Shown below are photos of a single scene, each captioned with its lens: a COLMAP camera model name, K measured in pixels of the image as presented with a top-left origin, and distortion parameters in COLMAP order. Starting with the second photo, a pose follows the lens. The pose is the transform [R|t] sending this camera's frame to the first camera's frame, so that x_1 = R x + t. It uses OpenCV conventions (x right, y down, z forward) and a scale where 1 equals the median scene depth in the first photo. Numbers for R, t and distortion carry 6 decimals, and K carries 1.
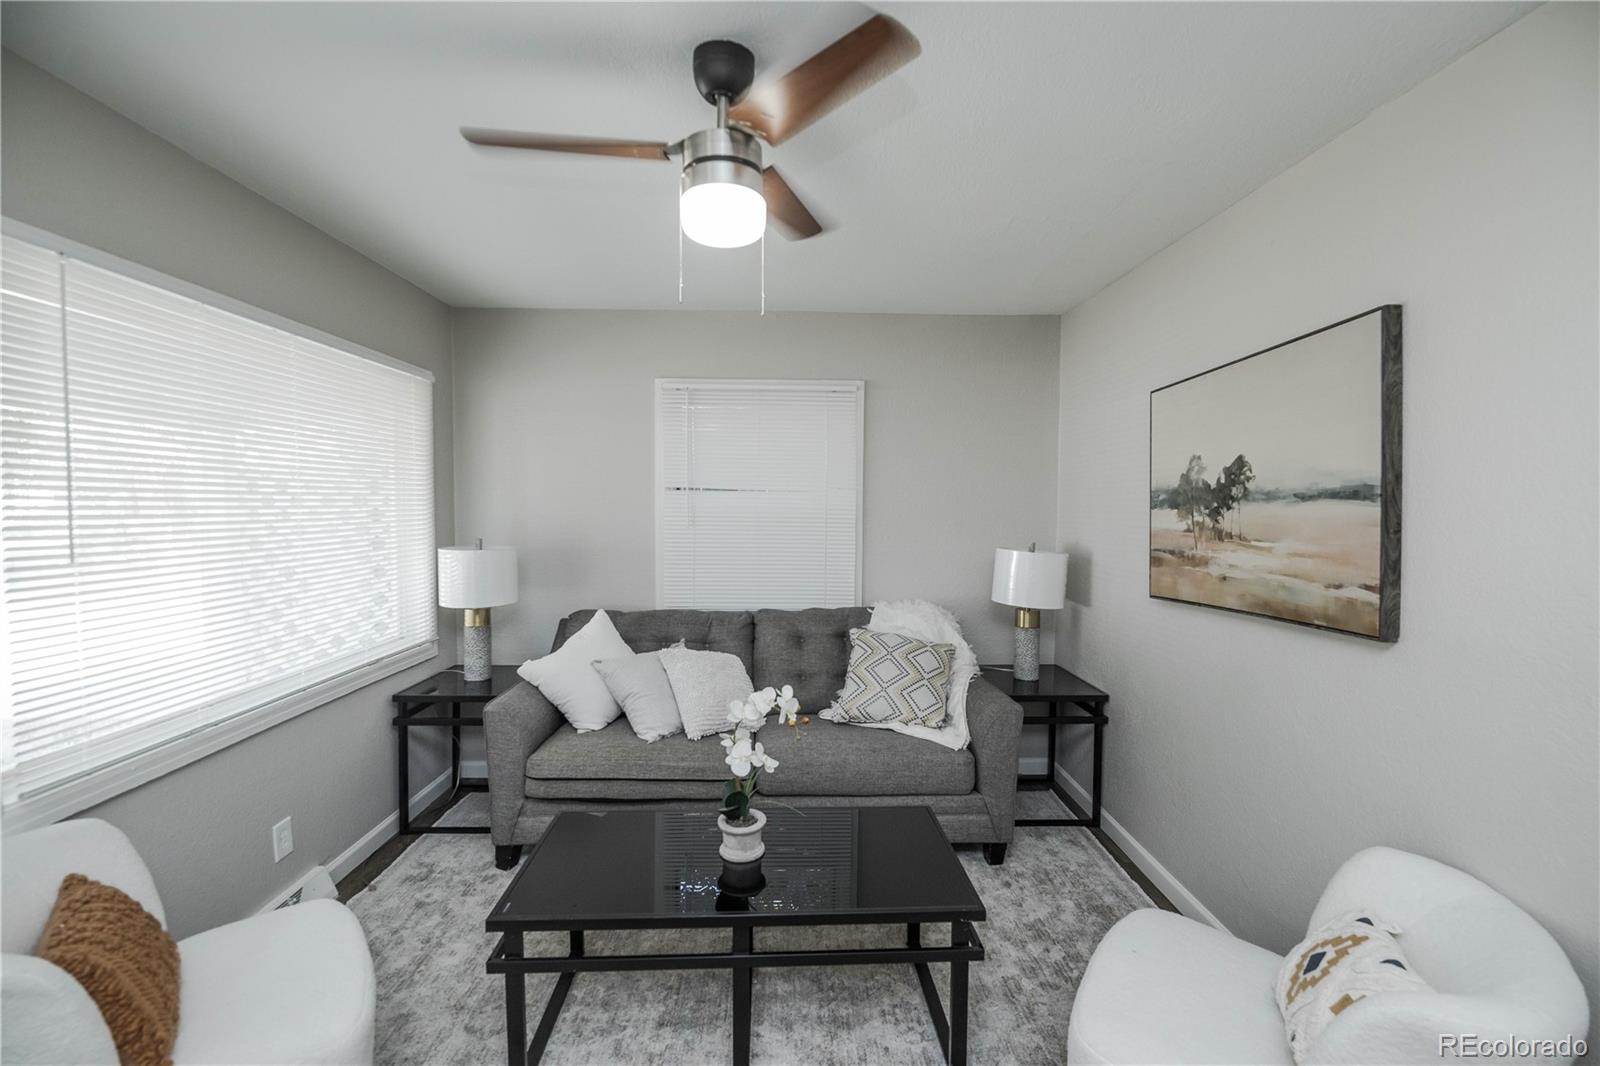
lens RADIAL K [[718.3, 0, 810.0], [0, 718.3, 535.6], [0, 0, 1]] dist [-0.007850, -0.006314]
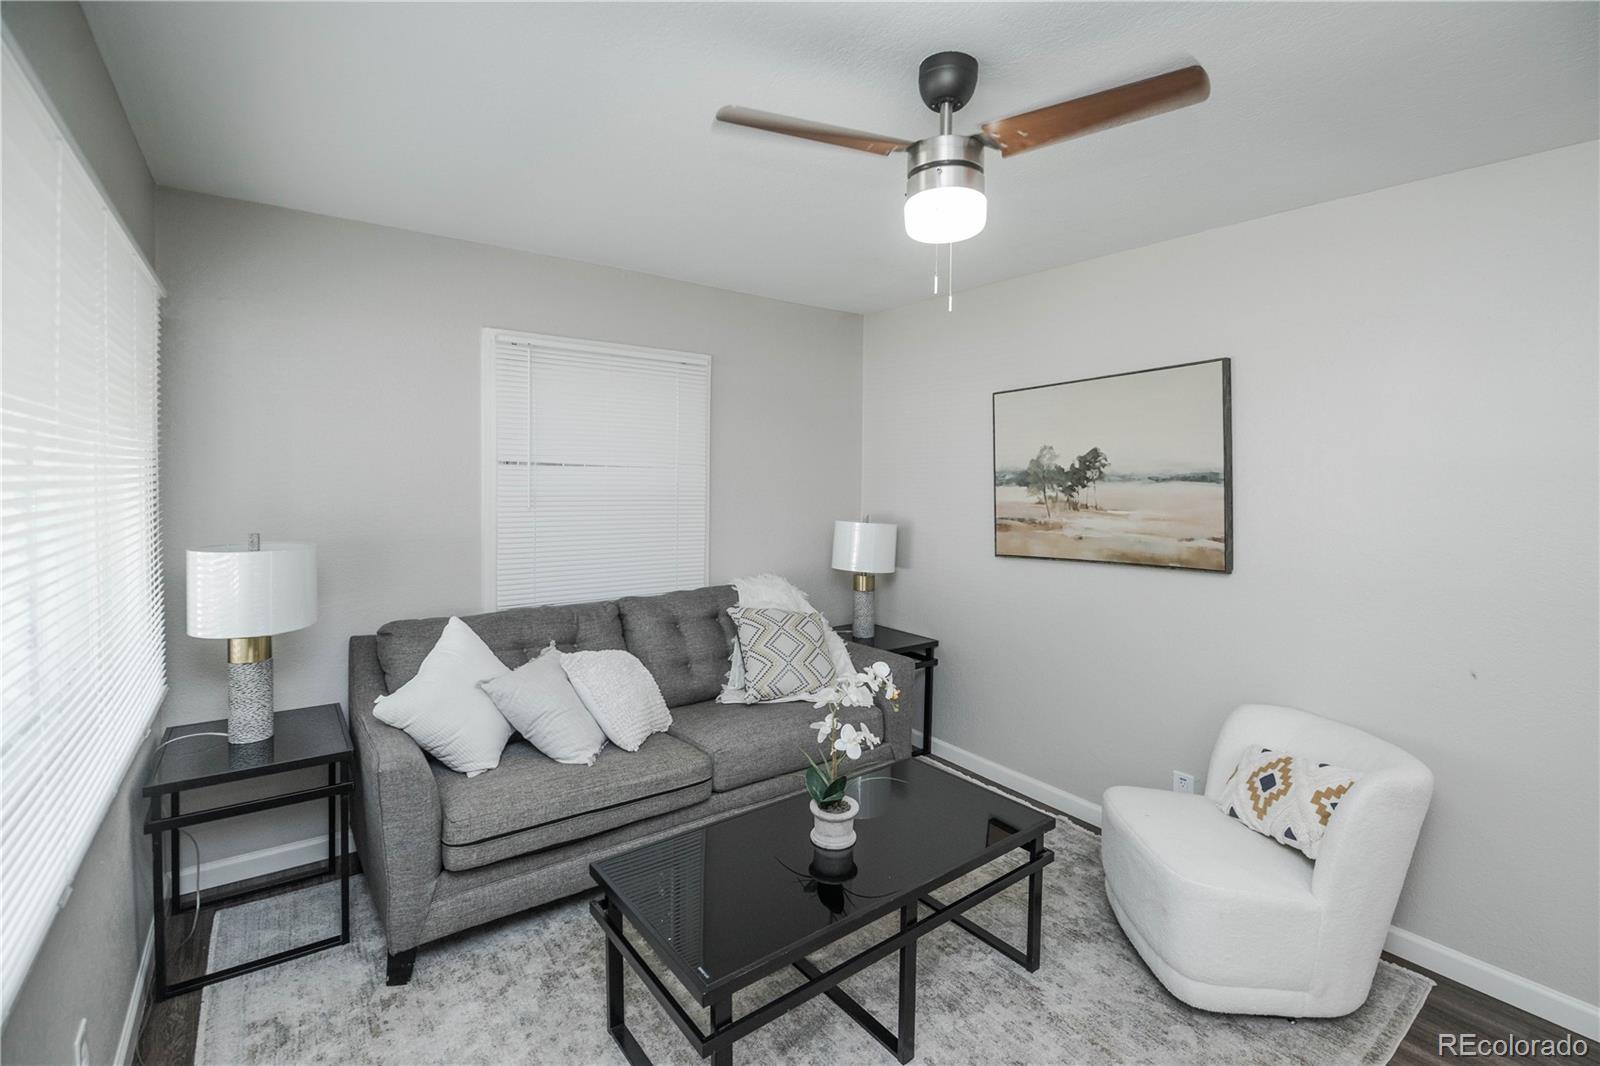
lens RADIAL K [[718.3, 0, 846.2], [0, 718.3, 495.9], [0, 0, 1]] dist [-0.007850, -0.006314]
pose [[0.809536, -0.015015, 0.586878, -0.468940], [0.022013, 0.999746, -0.004786, -0.018973], [-0.586657, 0.016794, 0.809661, 0.131466]]
